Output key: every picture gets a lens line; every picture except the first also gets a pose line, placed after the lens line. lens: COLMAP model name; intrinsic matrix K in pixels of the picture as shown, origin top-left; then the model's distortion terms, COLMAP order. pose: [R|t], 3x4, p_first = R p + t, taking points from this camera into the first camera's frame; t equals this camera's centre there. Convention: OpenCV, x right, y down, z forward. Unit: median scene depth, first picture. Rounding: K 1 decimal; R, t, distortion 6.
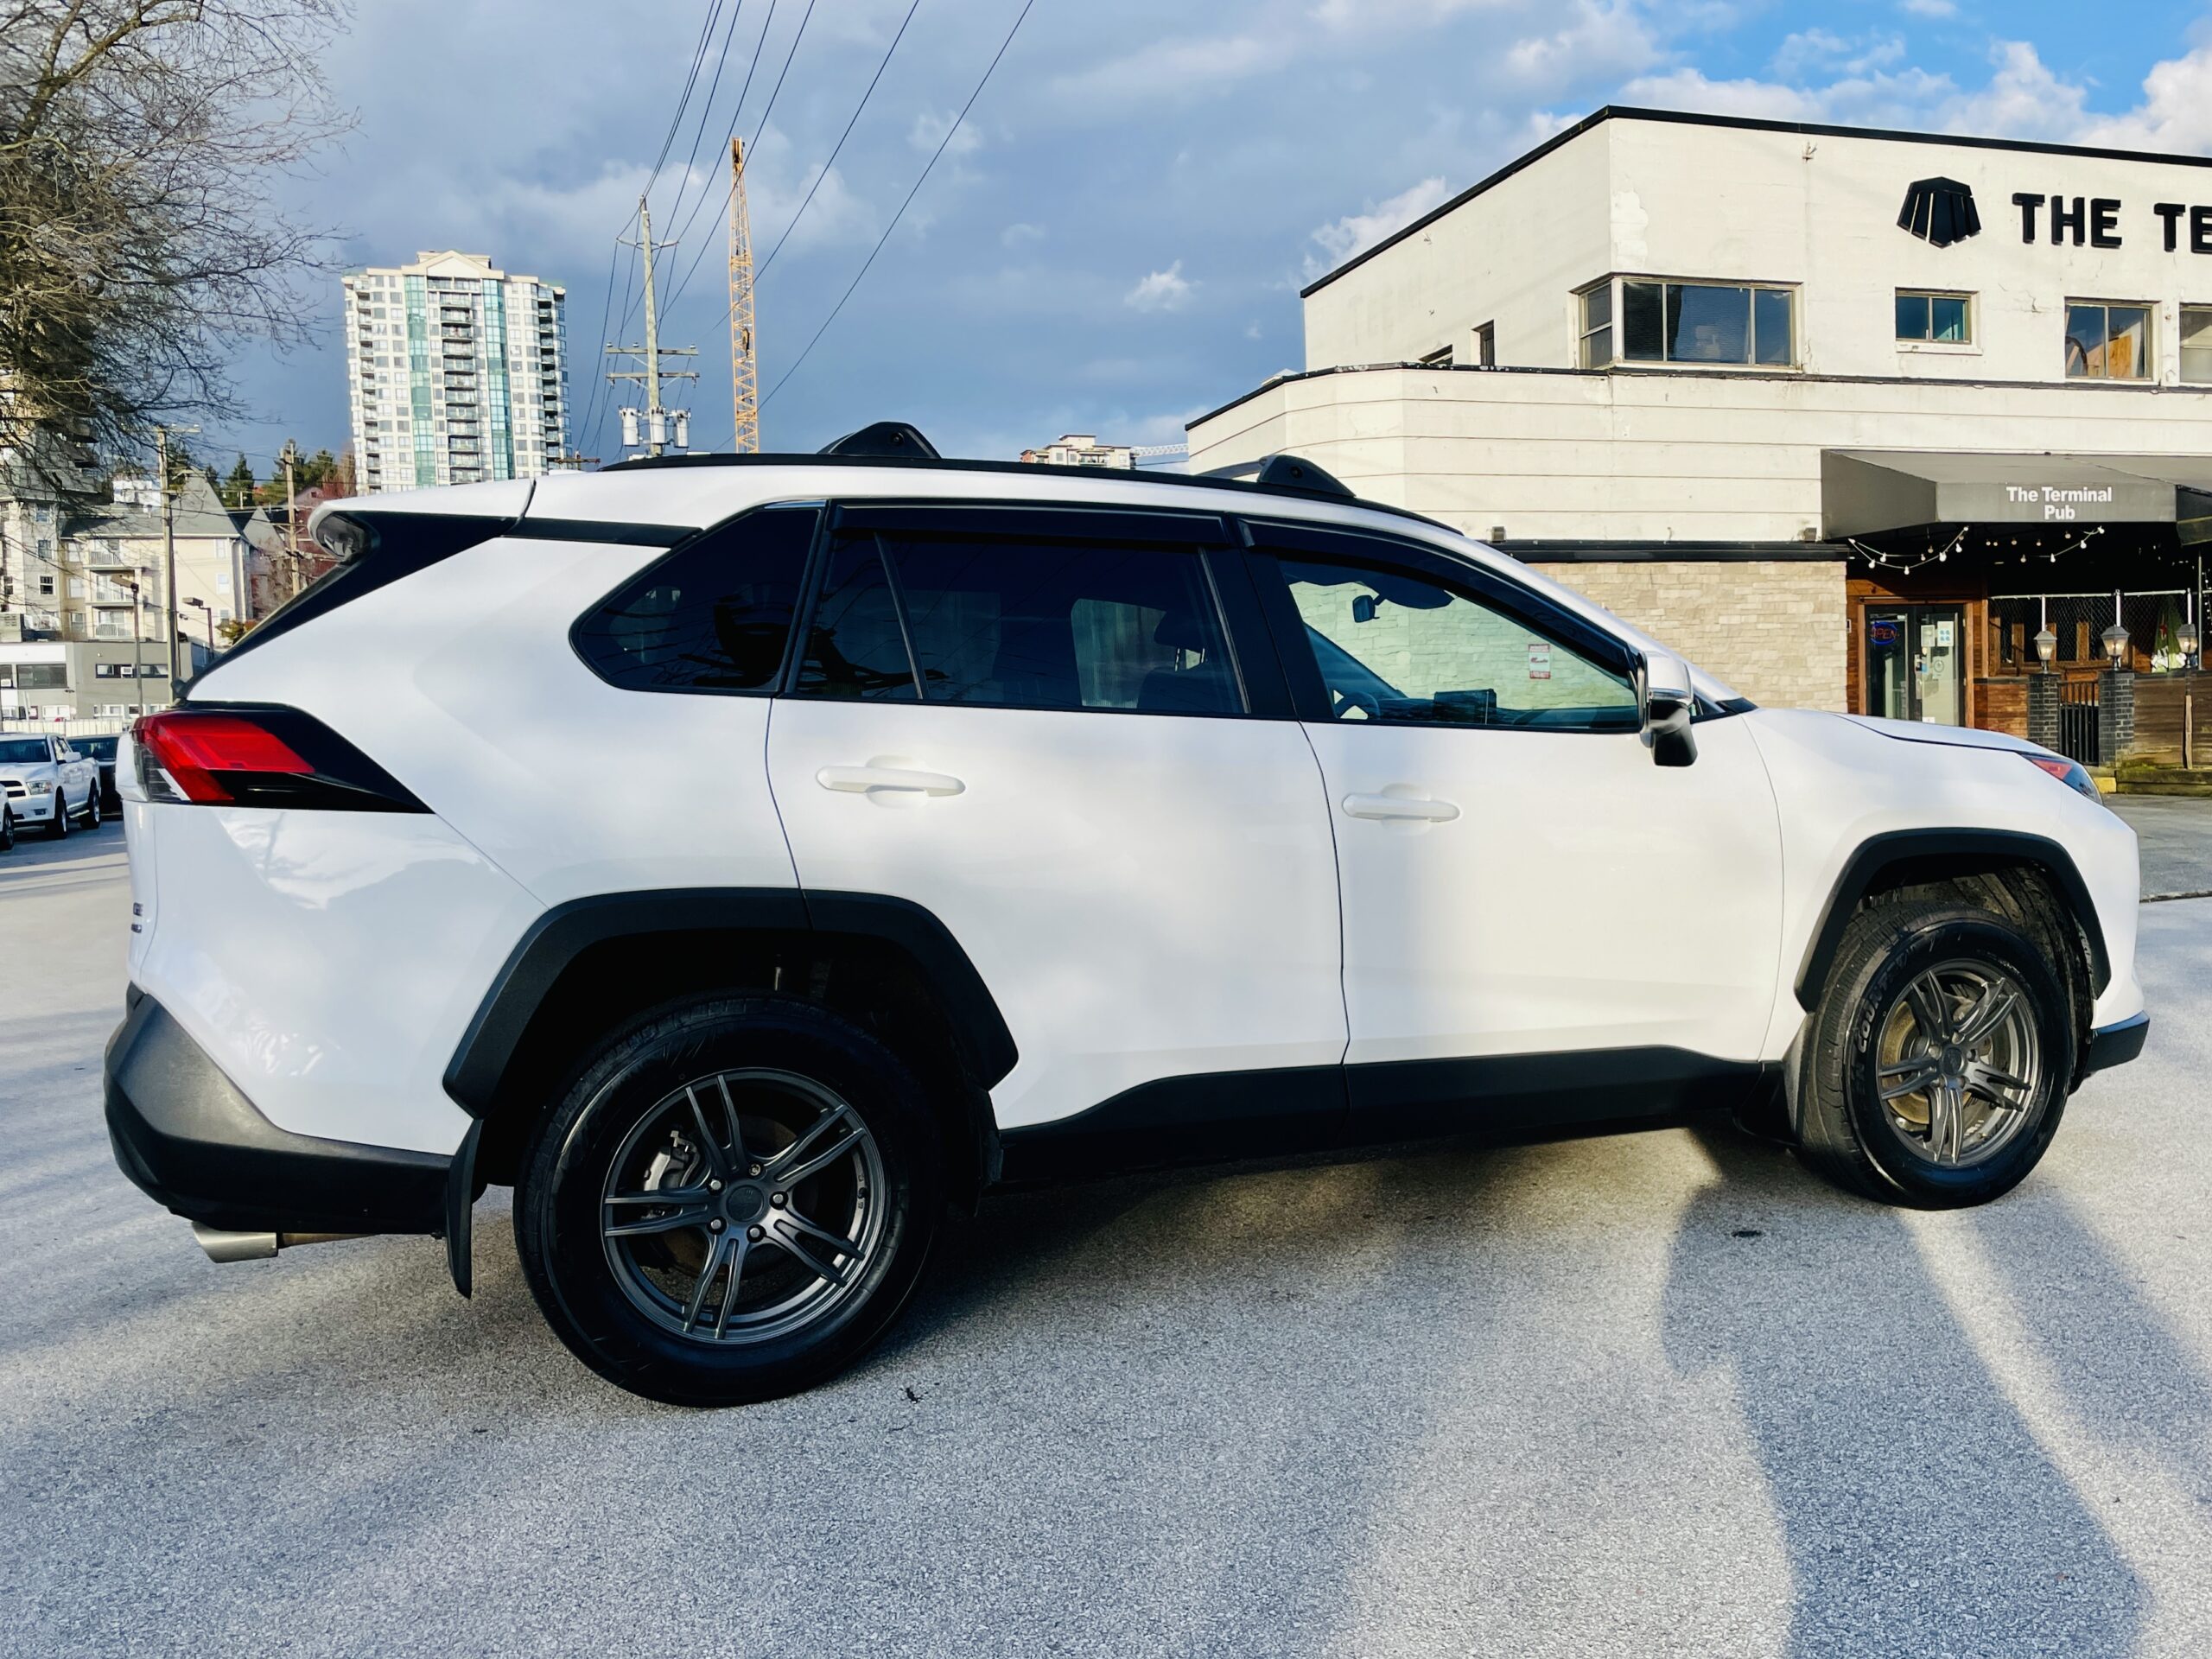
lens RADIAL K [[1936.1, 0, 1266.4], [0, 1936.1, 859.4], [0, 0, 1]] dist [0.075895, -0.118225]
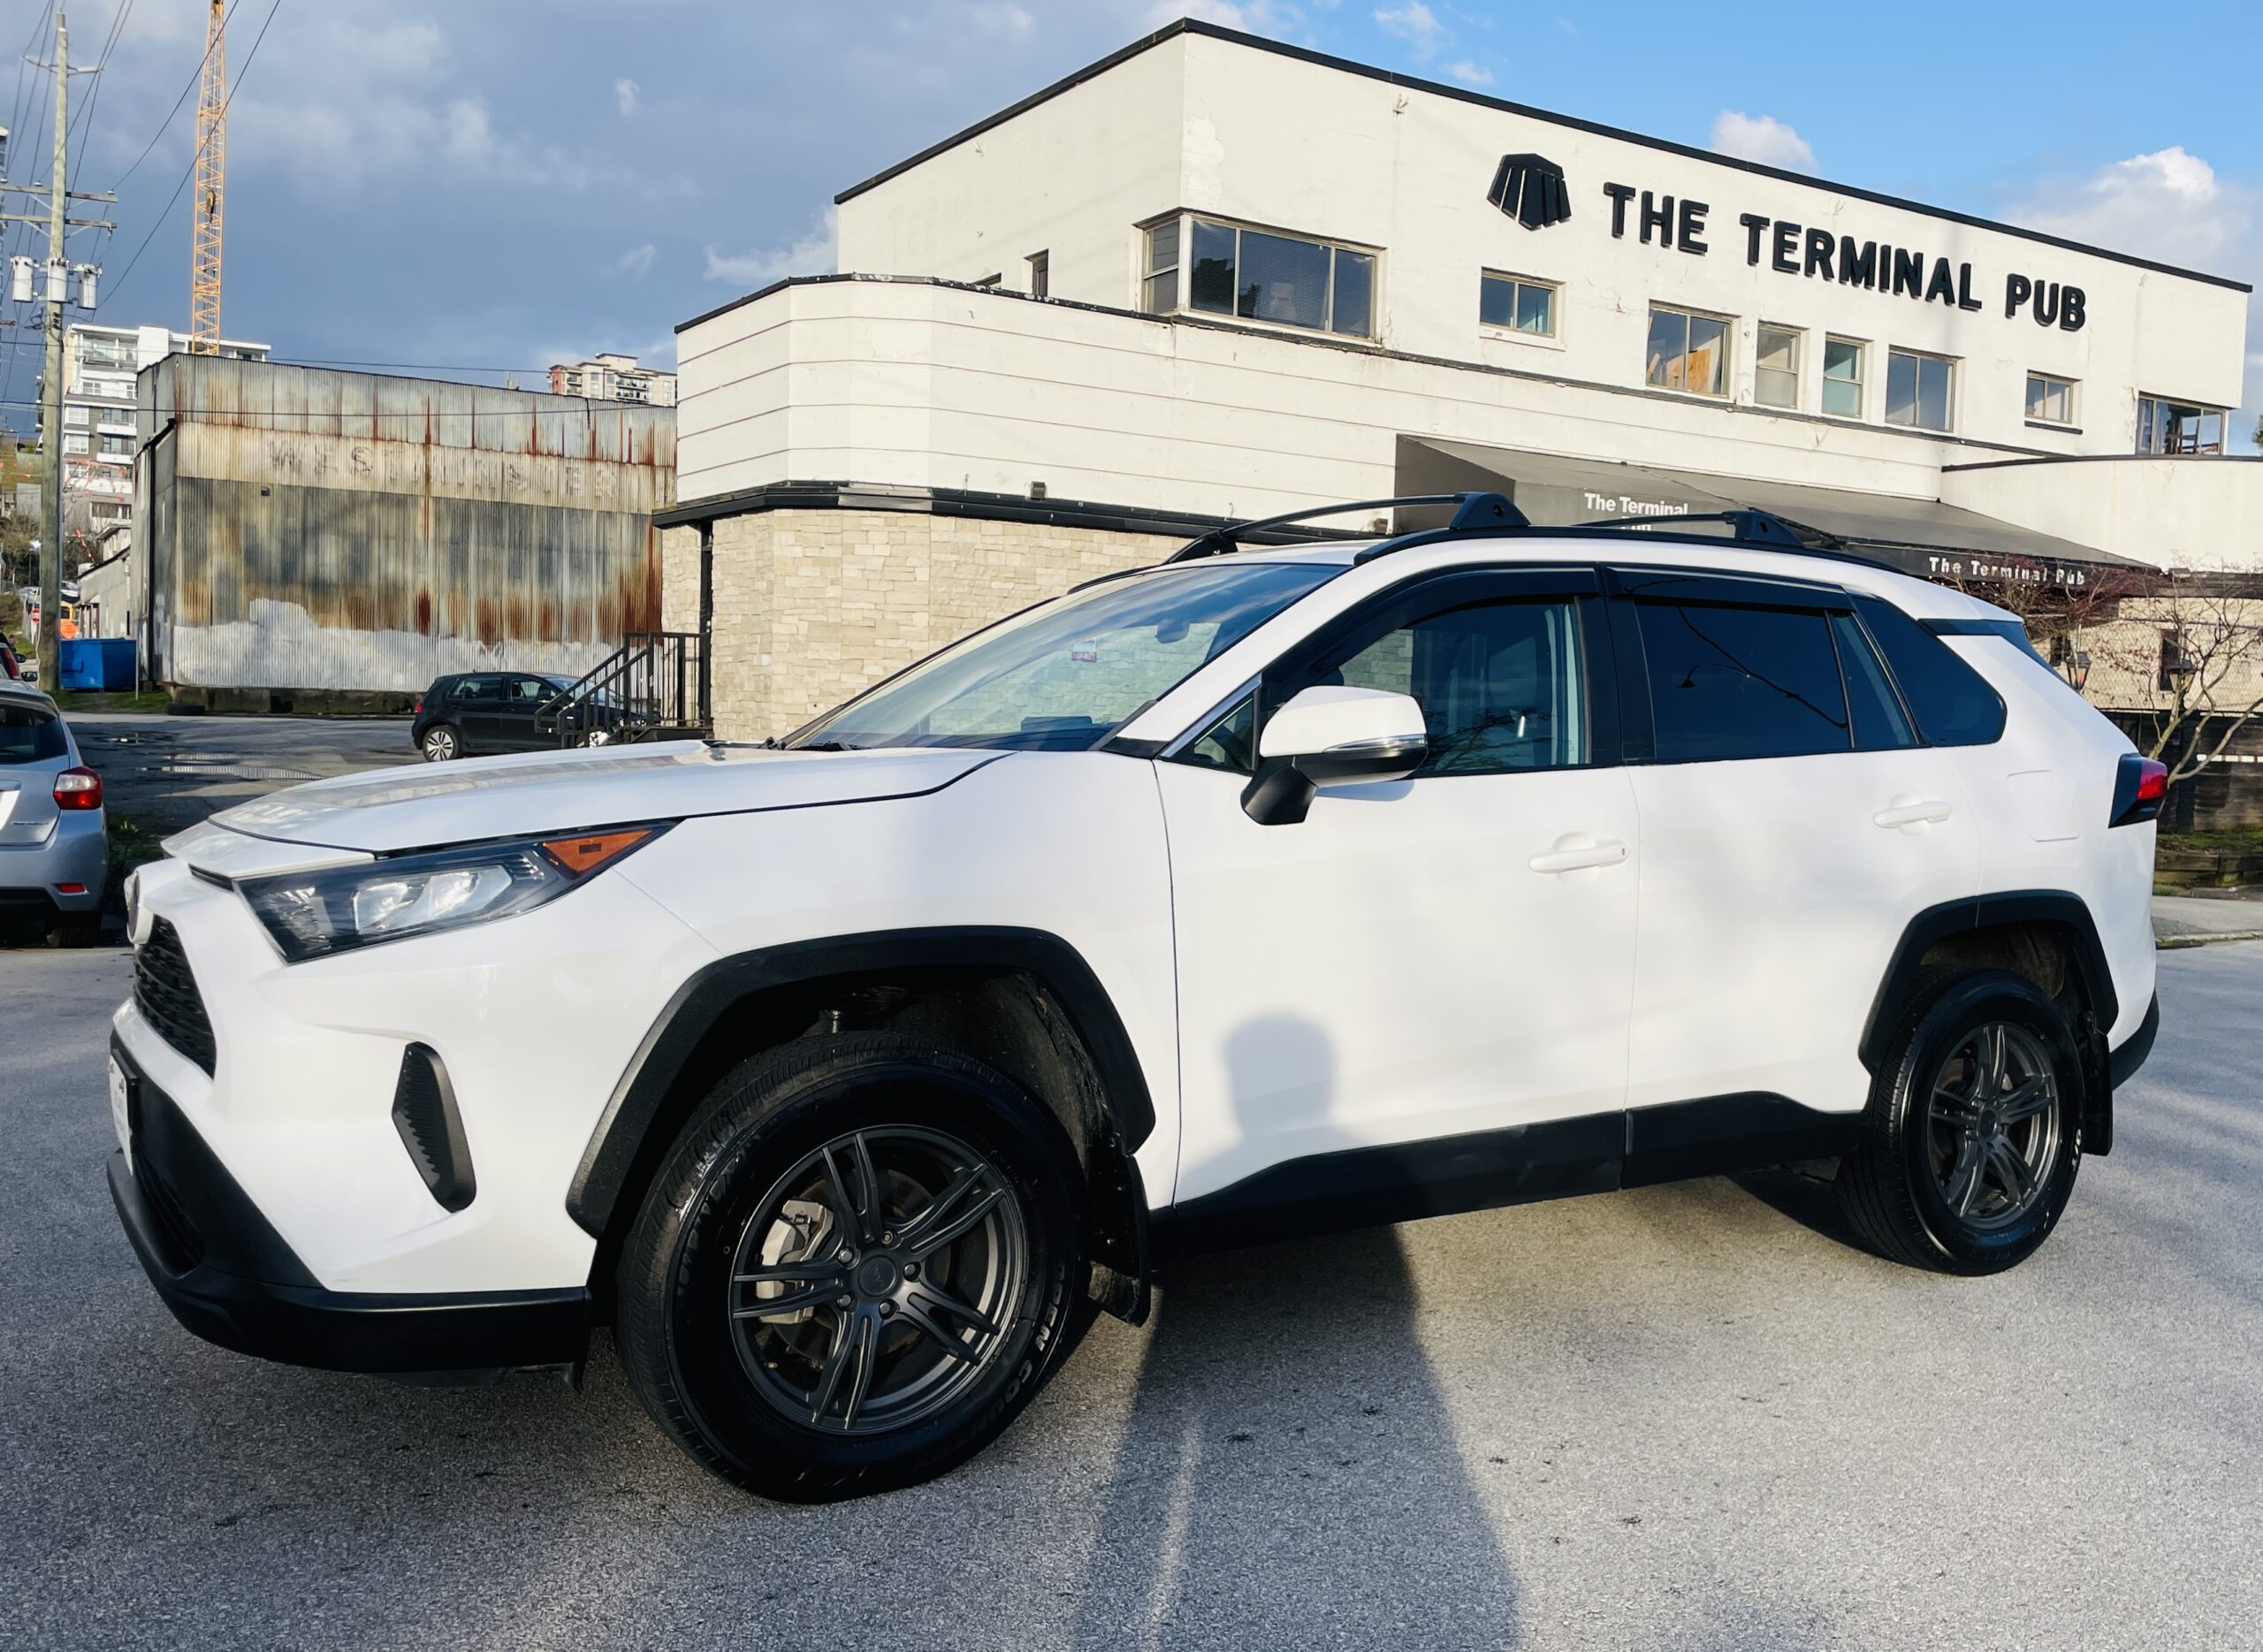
lens RADIAL K [[1997.8, 0, 1297.3], [0, 1997.8, 841.1], [0, 0, 1]] dist [0.095537, -0.162886]
pose [[0.969950, 0.051820, 0.237723, 0.026092], [-0.051709, 0.998640, -0.006708, -0.011016], [-0.237747, -0.005786, 0.971310, 0.099315]]
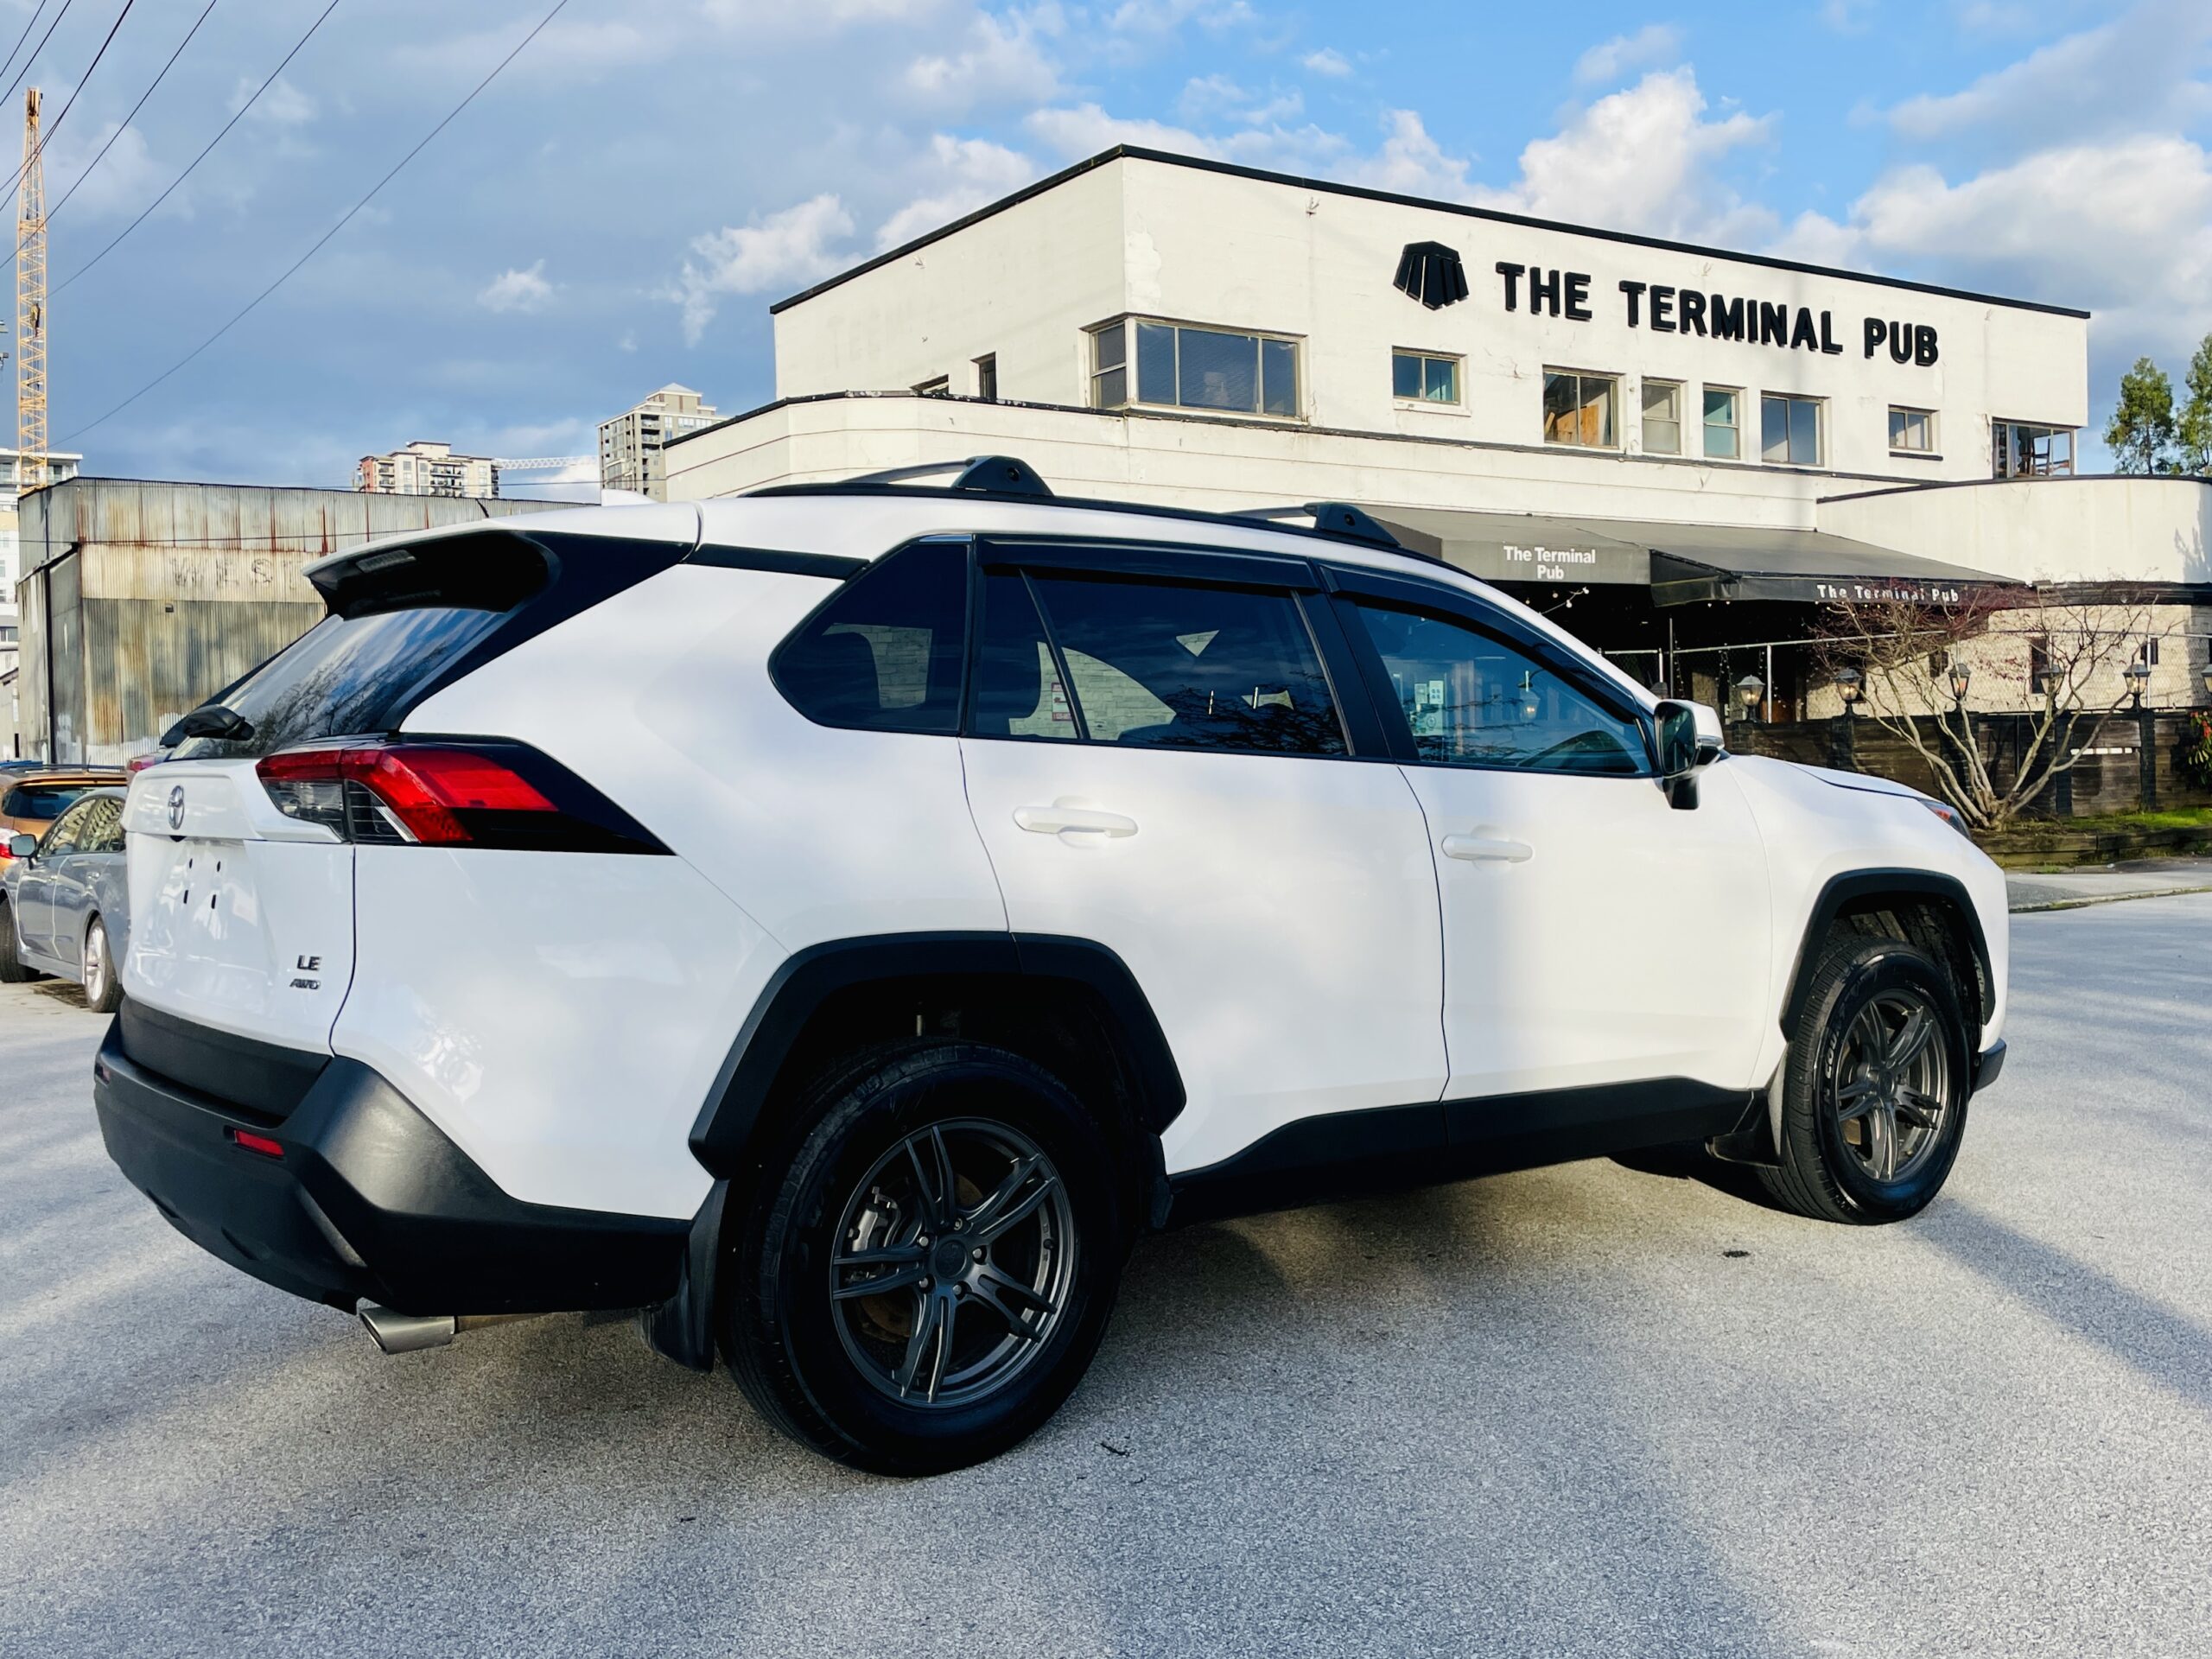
lens RADIAL K [[2053.9, 0, 1184.6], [0, 2053.9, 839.7], [0, 0, 1]] dist [0.101770, -0.198319]
pose [[0.968271, 0.000579, 0.249901, -0.053136], [0.008485, 0.999345, -0.035193, 0.000798], [-0.249757, 0.036196, 0.967632, -0.003002]]
